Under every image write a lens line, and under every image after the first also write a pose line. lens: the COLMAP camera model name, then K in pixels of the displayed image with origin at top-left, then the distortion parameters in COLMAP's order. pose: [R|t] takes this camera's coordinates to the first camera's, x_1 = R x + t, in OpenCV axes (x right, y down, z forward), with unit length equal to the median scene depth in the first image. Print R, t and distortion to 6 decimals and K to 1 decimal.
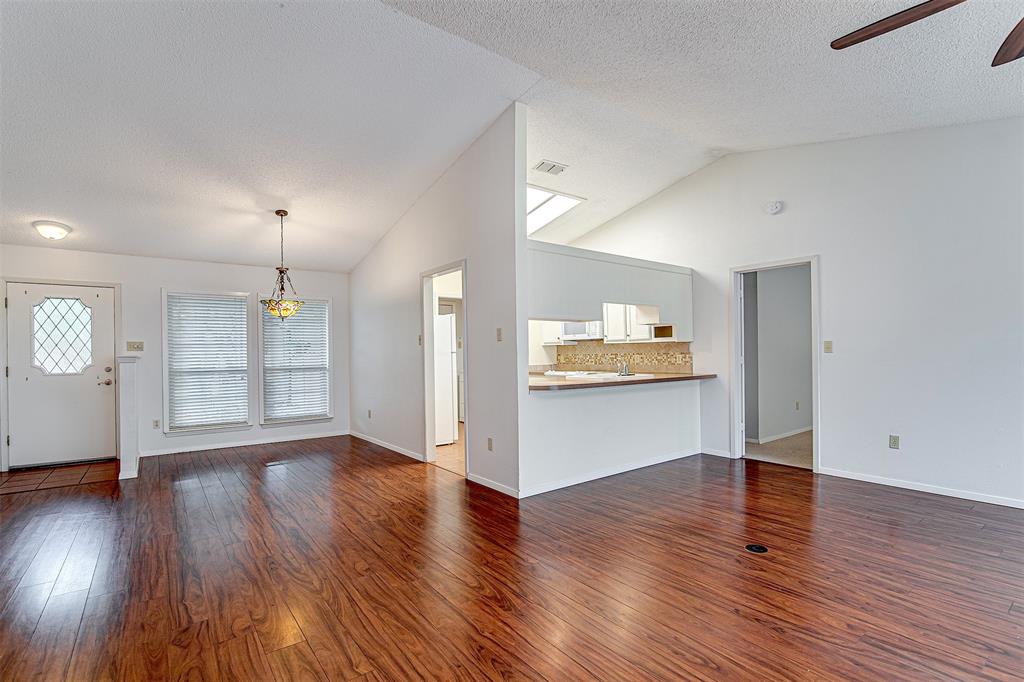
lens RADIAL K [[474.7, 0, 508.5], [0, 474.7, 352.0], [0, 0, 1]] dist [-0.019471, 0.000094]
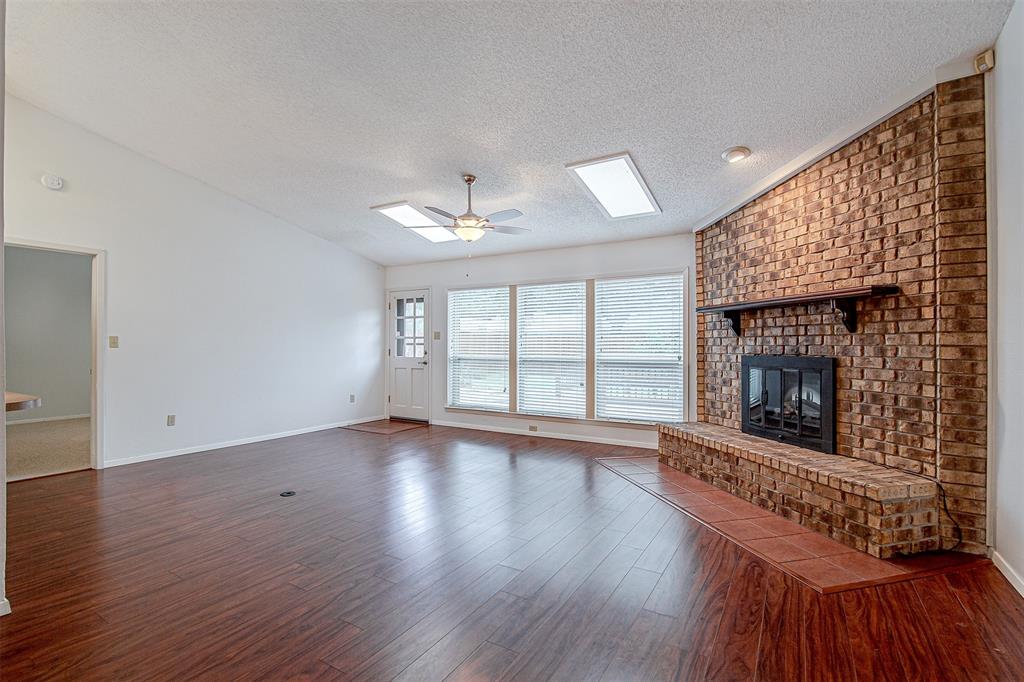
lens RADIAL K [[474.7, 0, 513.4], [0, 474.7, 341.2], [0, 0, 1]] dist [-0.019471, 0.000094]
pose [[-0.375609, 0.017075, 0.926621, -0.521253], [0.004557, 0.999852, -0.016577, 0.007219], [-0.926767, -0.002003, -0.375631, 0.502139]]
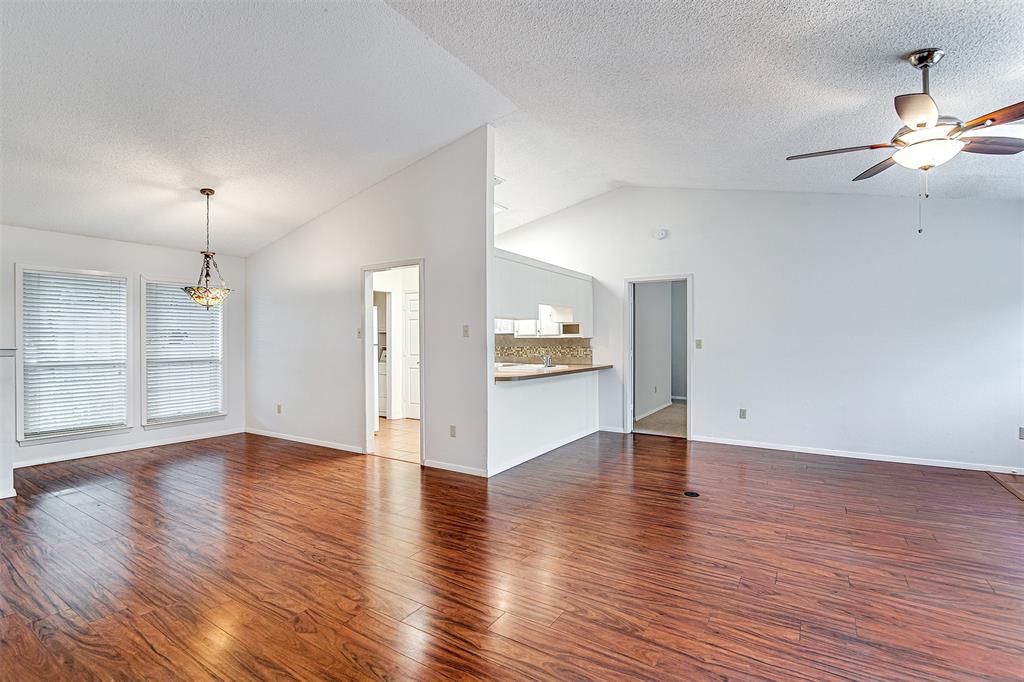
lens RADIAL K [[474.7, 0, 507.5], [0, 474.7, 339.8], [0, 0, 1]] dist [-0.019471, 0.000094]
pose [[0.938659, 0.011329, 0.344661, -0.247097], [-0.010166, 0.999935, -0.005181, -0.009286], [-0.344698, 0.001359, 0.938713, -0.054576]]
